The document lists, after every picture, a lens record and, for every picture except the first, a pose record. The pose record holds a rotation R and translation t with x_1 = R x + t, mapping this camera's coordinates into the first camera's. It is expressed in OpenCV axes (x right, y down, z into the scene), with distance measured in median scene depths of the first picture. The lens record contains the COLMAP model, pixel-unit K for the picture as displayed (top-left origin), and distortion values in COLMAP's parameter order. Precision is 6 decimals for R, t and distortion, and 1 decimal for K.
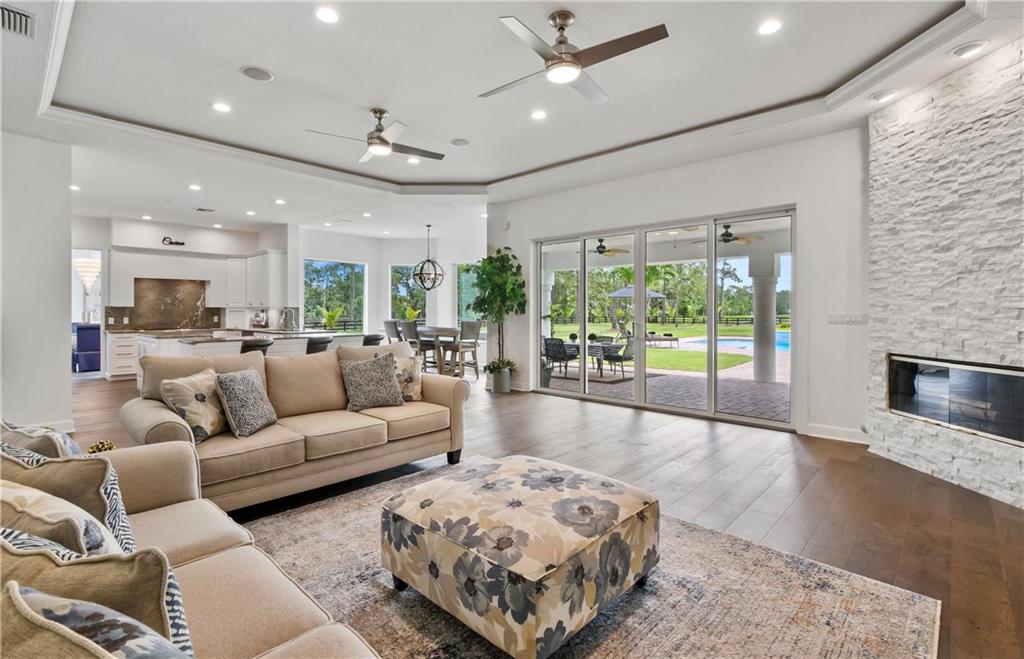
lens RADIAL K [[471.0, 0, 518.5], [0, 471.0, 311.1], [0, 0, 1]] dist [0.002687, -0.000020]
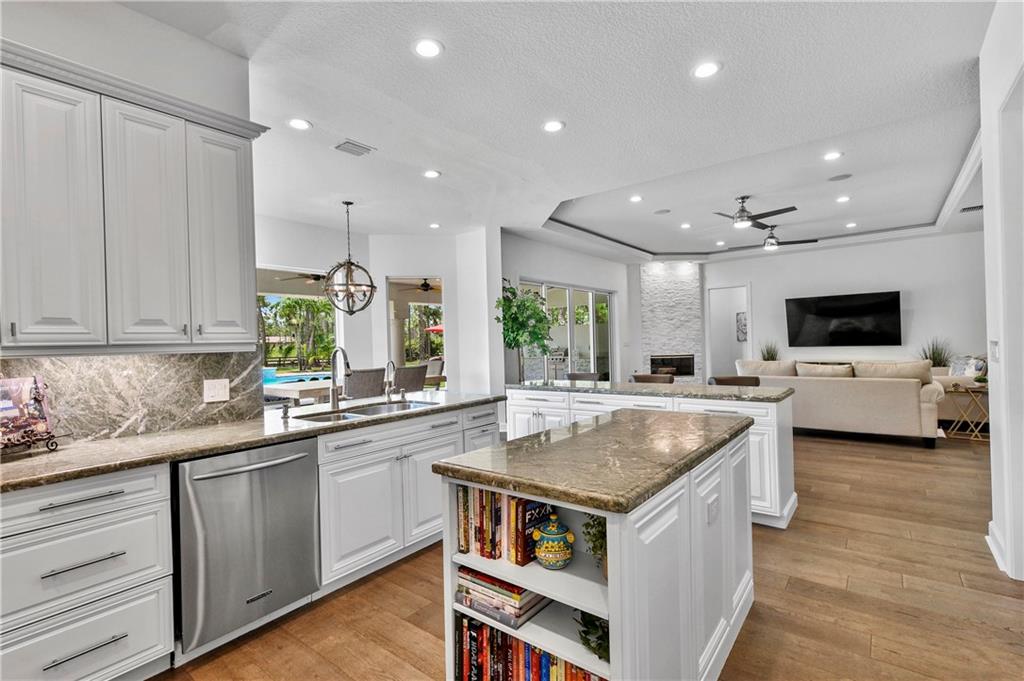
lens RADIAL K [[463.1, 0, 507.4], [0, 463.1, 341.2], [0, 0, 1]] dist [0.014000, -0.000135]
pose [[-0.057854, 0.002901, 0.998321, -2.084051], [0.026523, 0.999647, -0.001368, -0.014490], [-0.997973, 0.026399, -0.057910, 2.276381]]
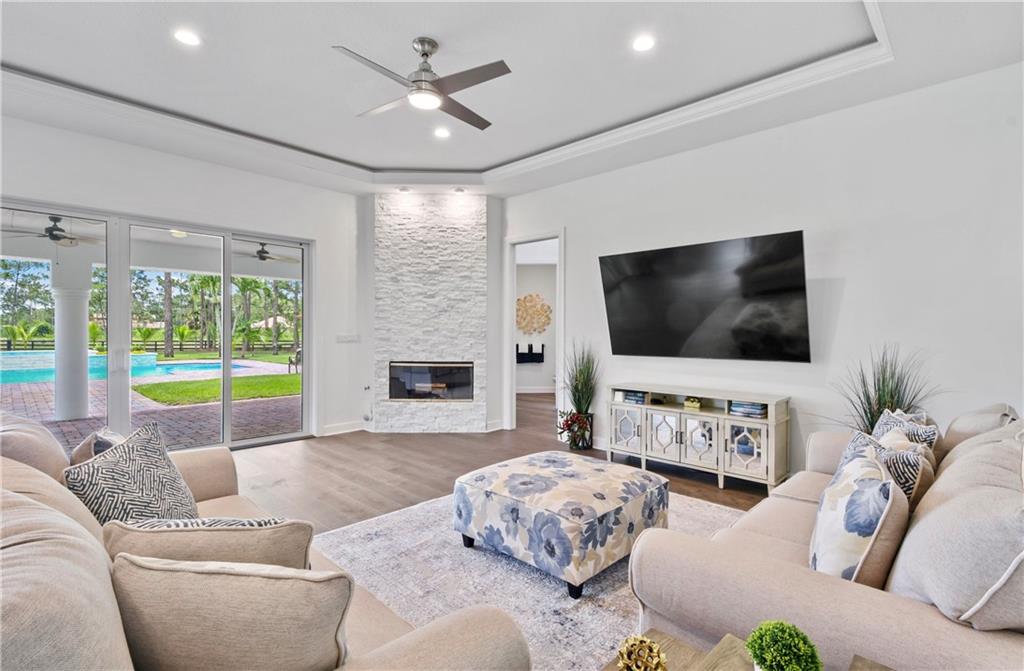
lens RADIAL K [[470.7, 0, 512.0], [0, 470.7, 335.5], [0, 0, 1]] dist [-0.002495, -0.000037]
pose [[0.027750, -0.006219, 0.999596, -0.786794], [-0.004571, 0.999969, 0.006349, -0.003884], [-0.999604, -0.004746, 0.027721, 0.671652]]
